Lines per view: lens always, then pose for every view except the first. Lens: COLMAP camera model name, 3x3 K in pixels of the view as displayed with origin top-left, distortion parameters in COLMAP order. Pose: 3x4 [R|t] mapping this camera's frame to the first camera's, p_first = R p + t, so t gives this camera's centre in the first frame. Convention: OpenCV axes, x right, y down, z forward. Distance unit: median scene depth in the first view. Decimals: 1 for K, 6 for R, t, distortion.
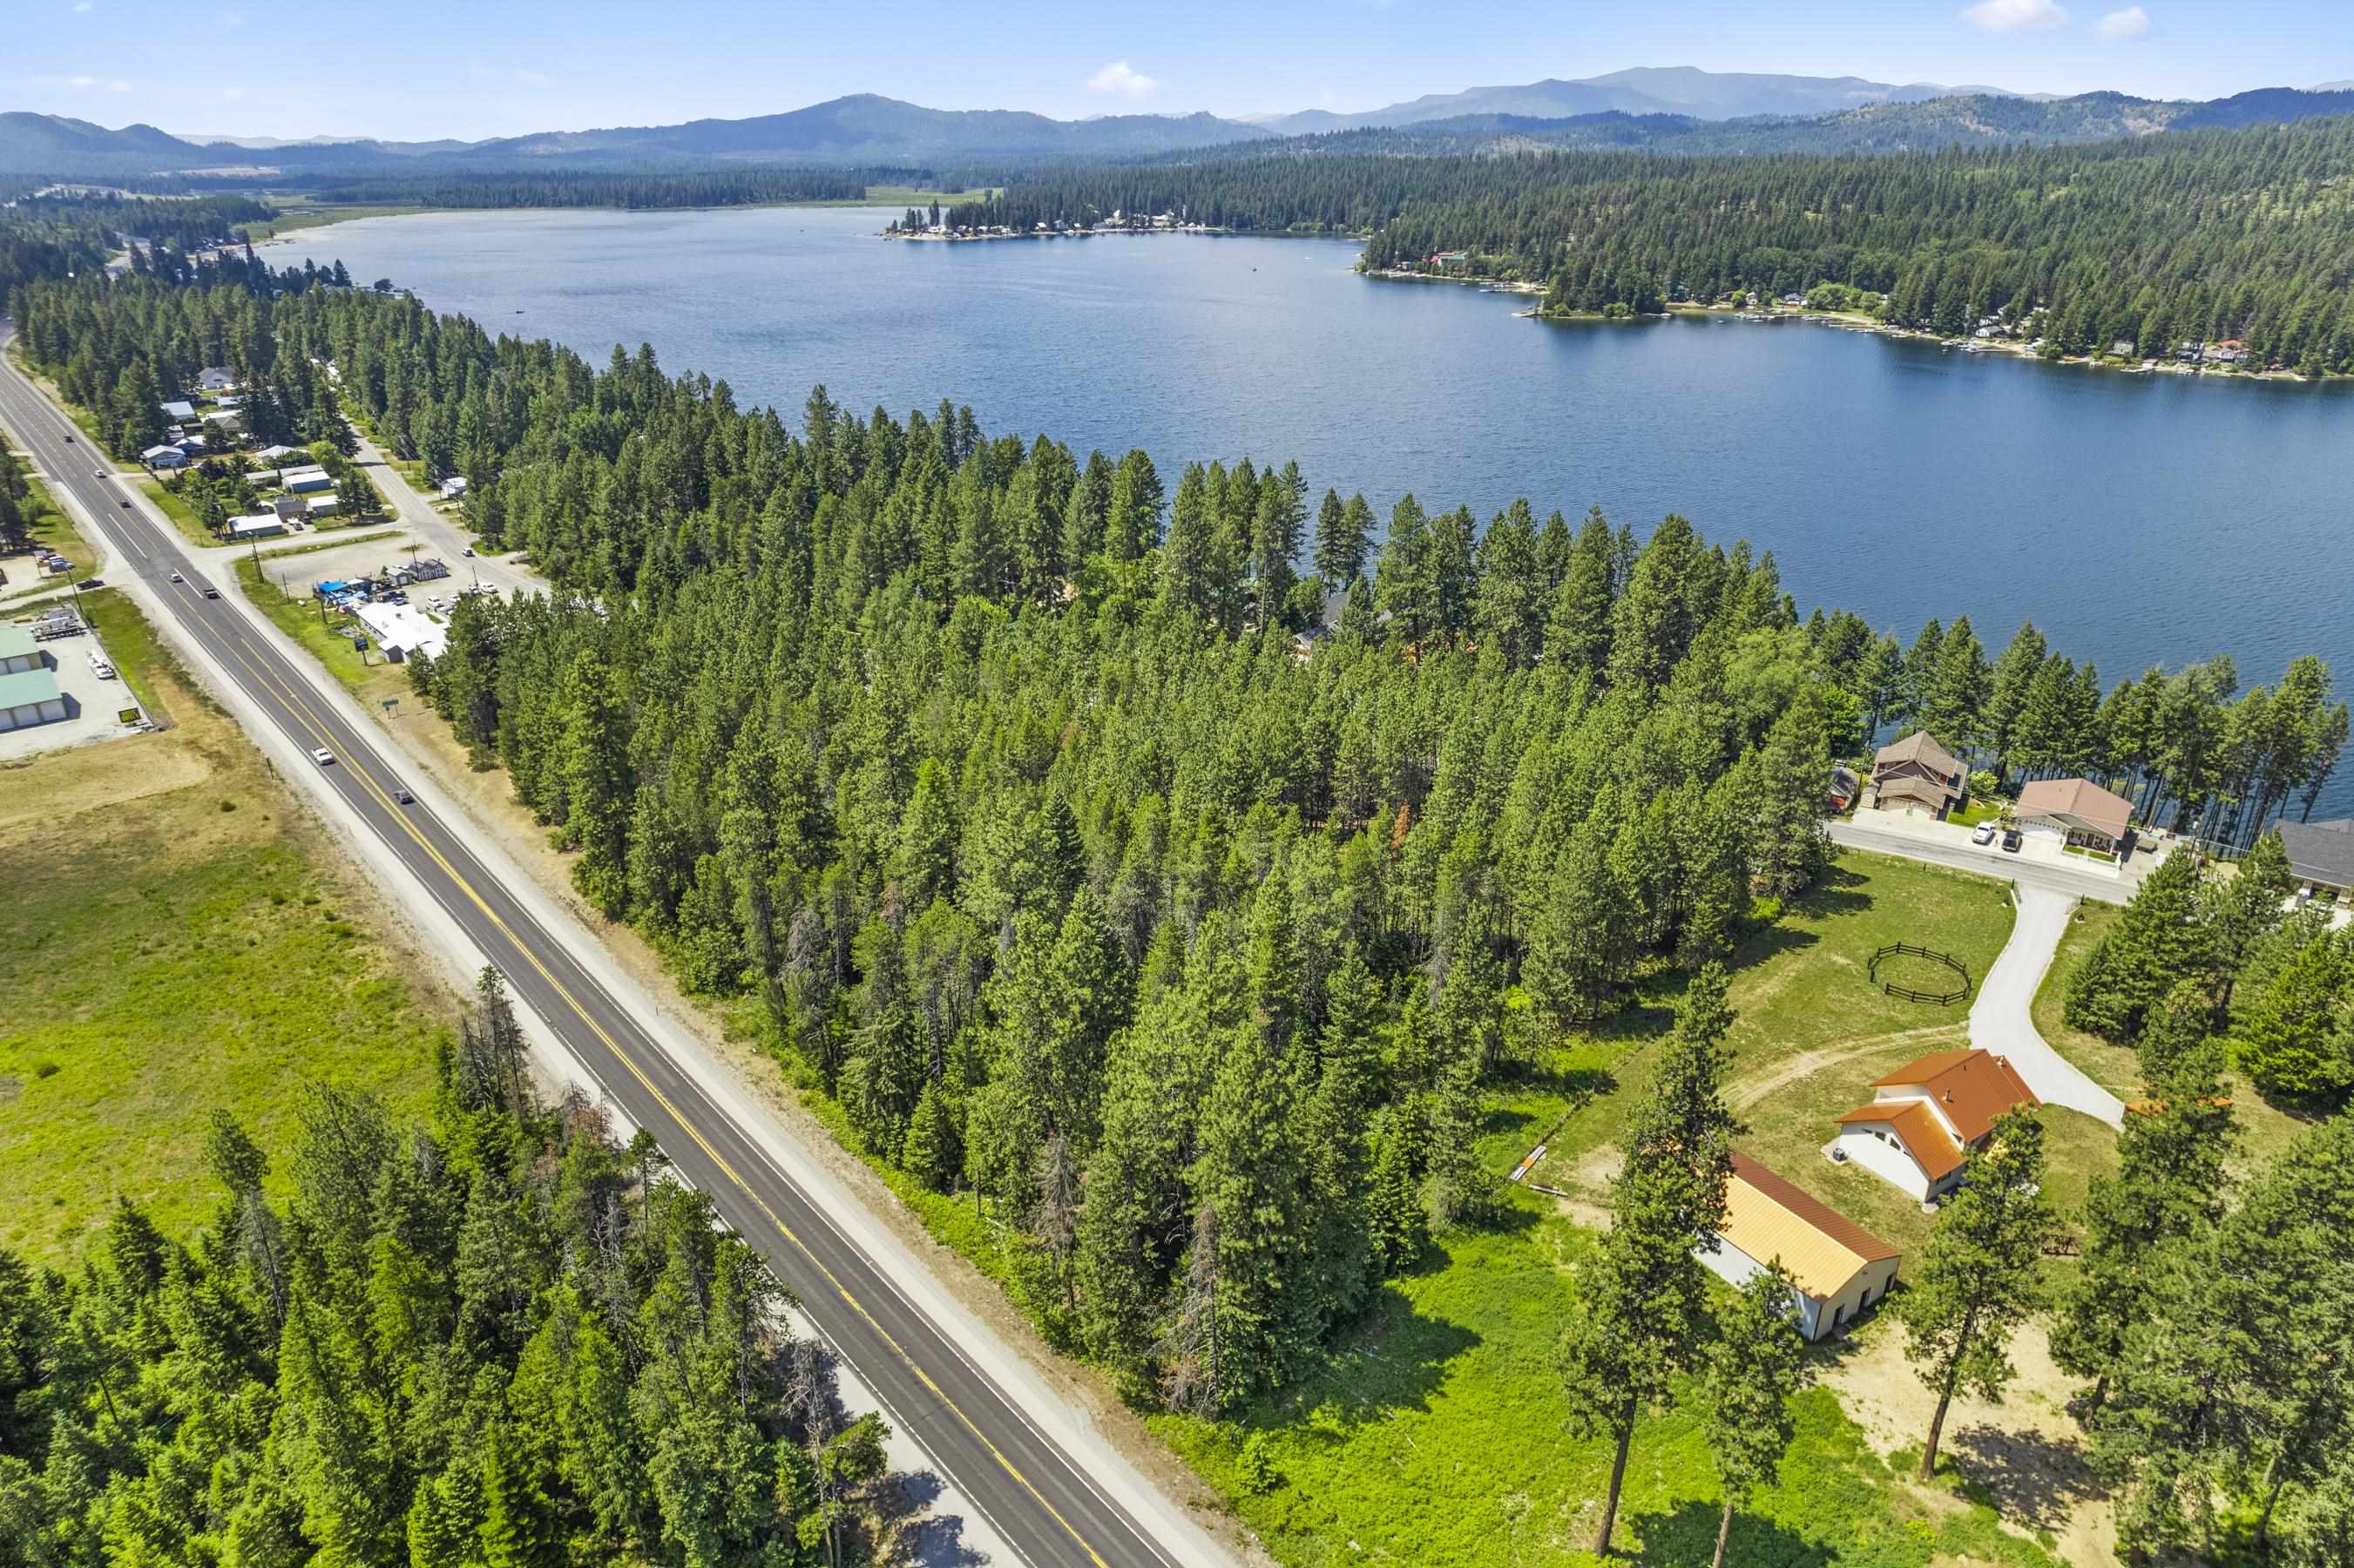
lens RADIAL K [[1508.2, 0, 1172.3], [0, 1508.2, 791.2], [0, 0, 1]] dist [-0.081669, 0.073483]
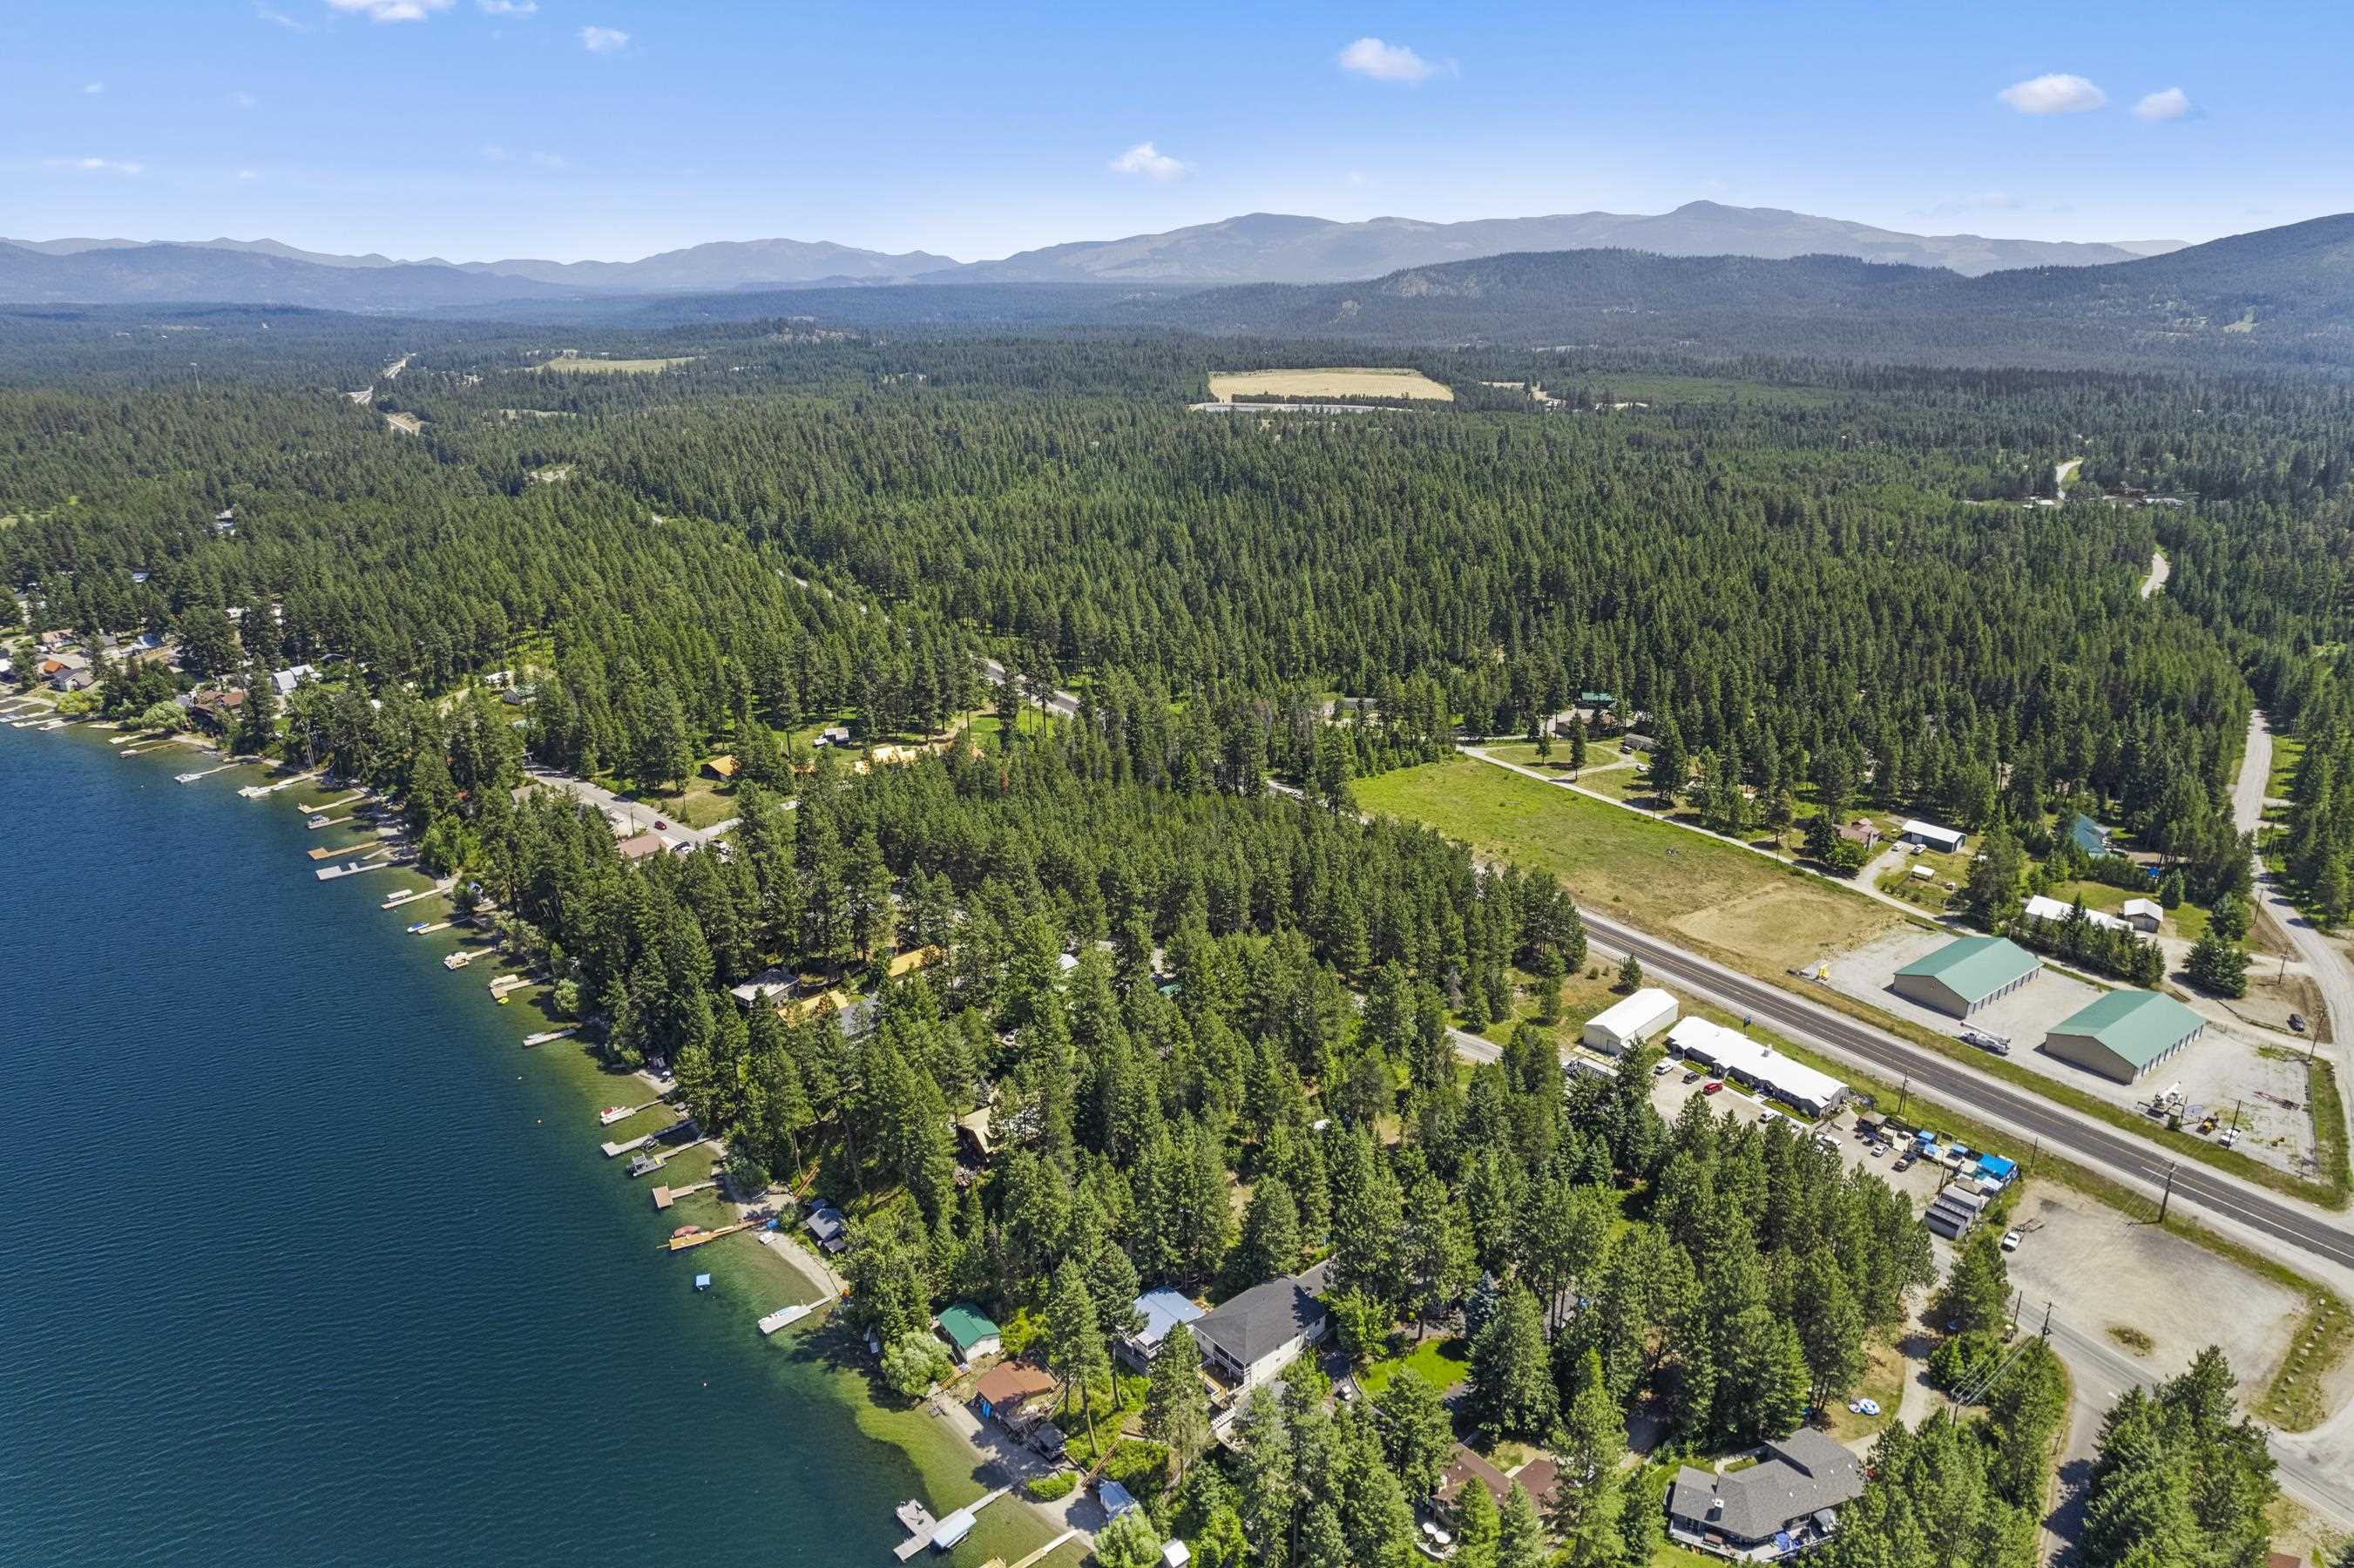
lens RADIAL K [[1508.2, 0, 1174.3], [0, 1508.2, 769.2], [0, 0, 1]] dist [-0.081669, 0.073483]
pose [[-0.995913, -0.013244, 0.089345, -0.159424], [0.050549, 0.738039, 0.672862, -0.757548], [-0.074851, 0.674628, -0.734353, 1.285991]]
